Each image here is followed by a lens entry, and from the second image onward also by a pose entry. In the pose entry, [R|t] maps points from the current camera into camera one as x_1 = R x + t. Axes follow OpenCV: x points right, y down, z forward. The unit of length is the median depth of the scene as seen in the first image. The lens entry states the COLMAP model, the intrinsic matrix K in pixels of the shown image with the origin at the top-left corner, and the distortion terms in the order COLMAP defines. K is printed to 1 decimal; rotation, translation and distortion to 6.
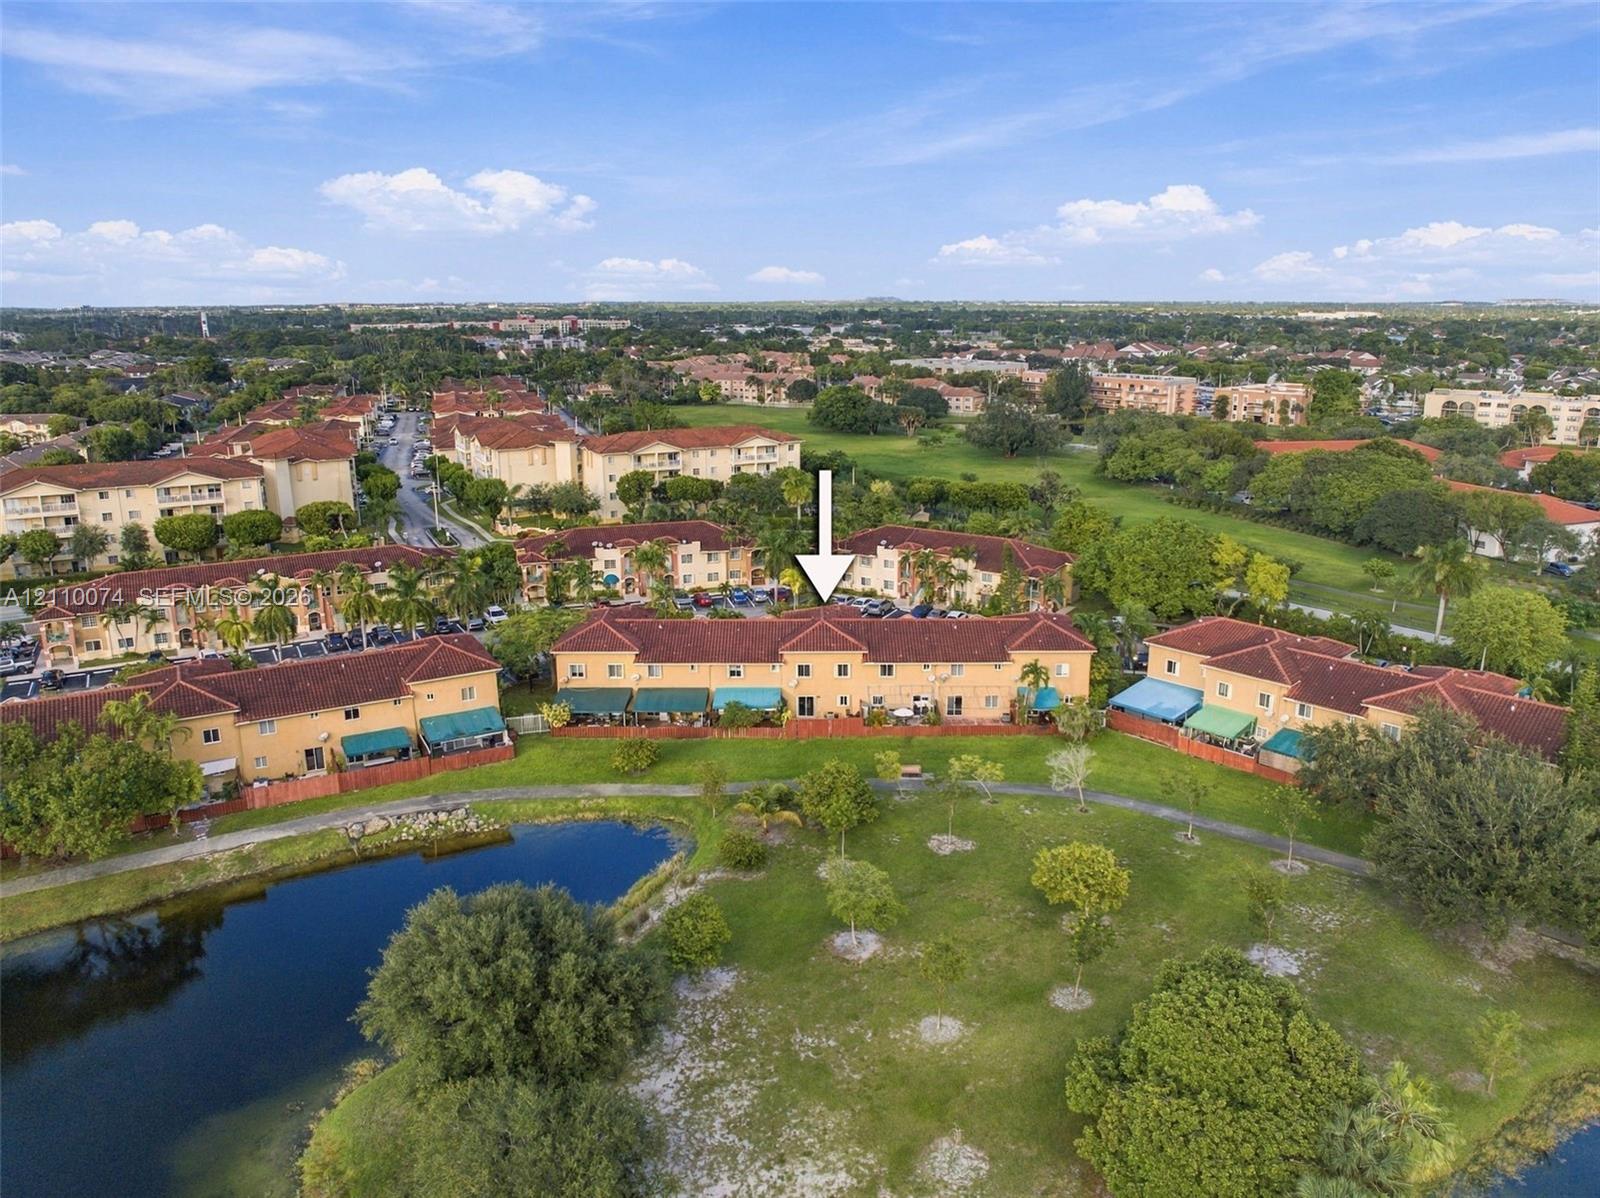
lens RADIAL K [[1099.3, 0, 806.3], [0, 1099.3, 596.6], [0, 0, 1]] dist [-0.024902, -0.003275]
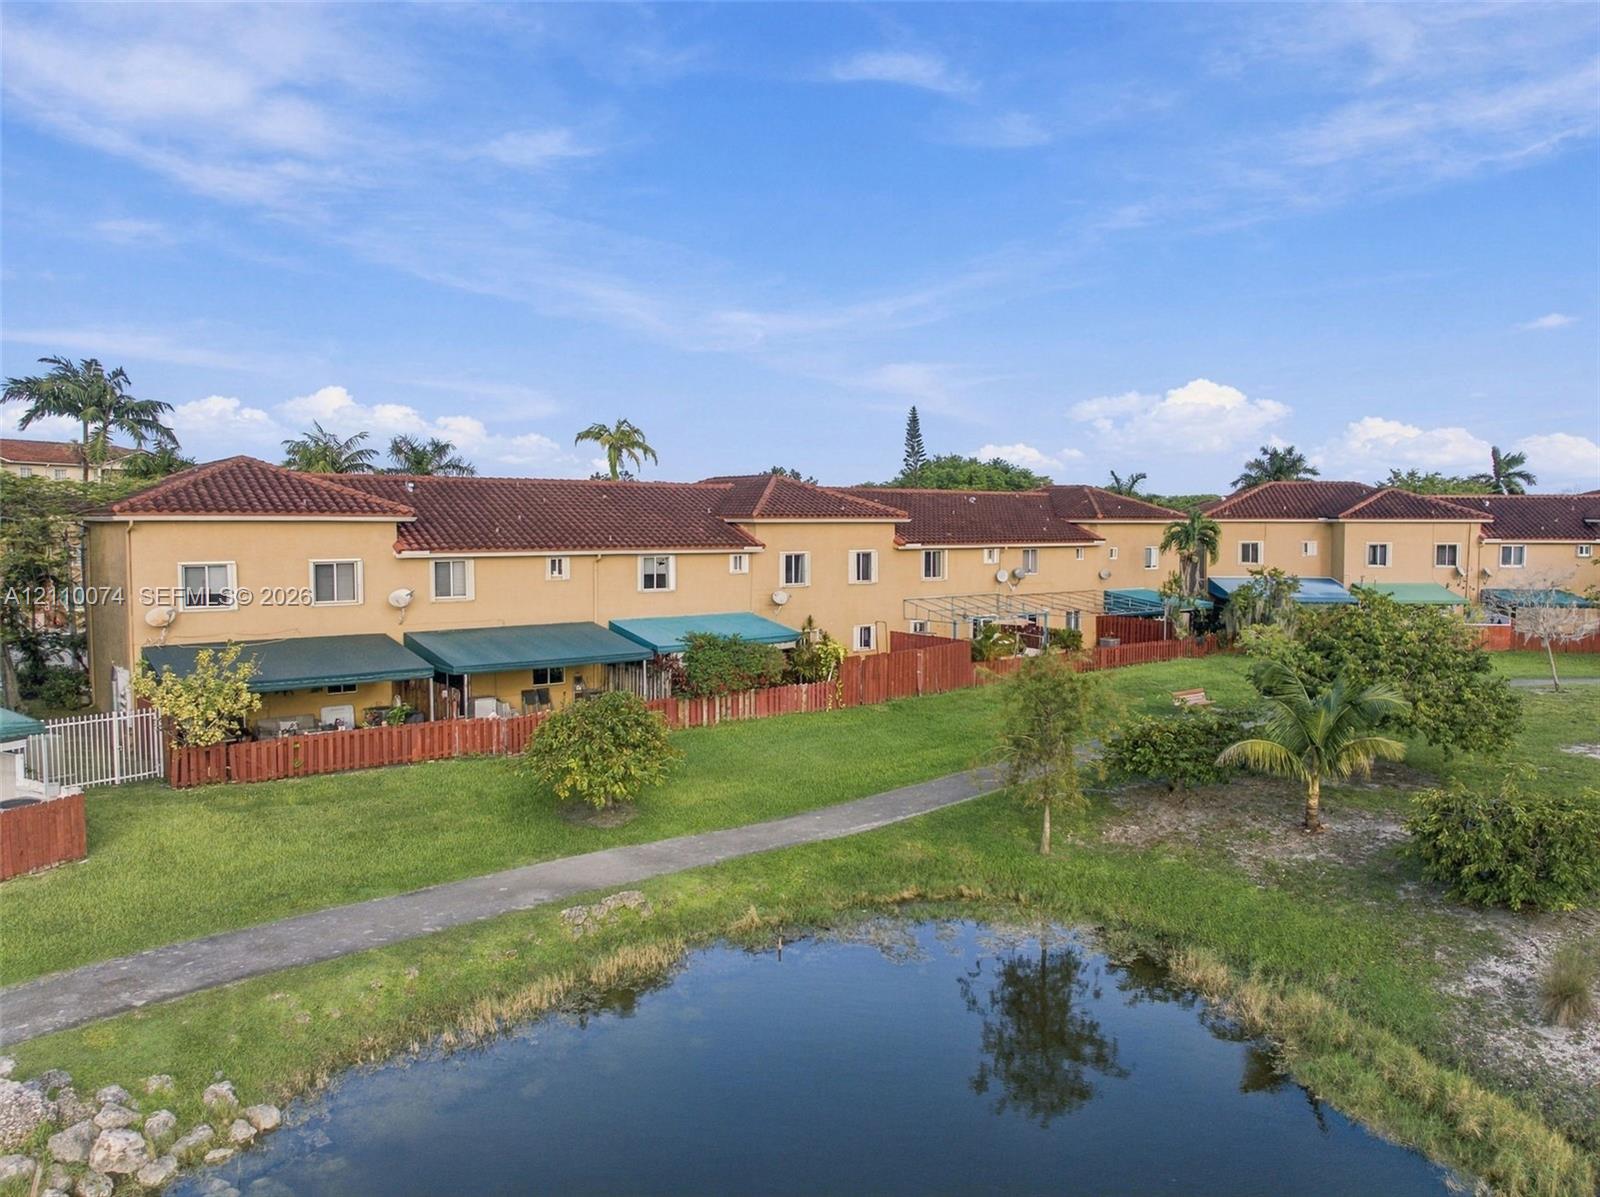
lens RADIAL K [[1099.3, 0, 806.3], [0, 1099.3, 596.1], [0, 0, 1]] dist [-0.024902, -0.003275]
pose [[0.787122, -0.036710, 0.615704, -0.245926], [0.153106, 0.978613, -0.137386, 0.128151], [-0.597493, 0.202407, 0.775908, 0.617498]]
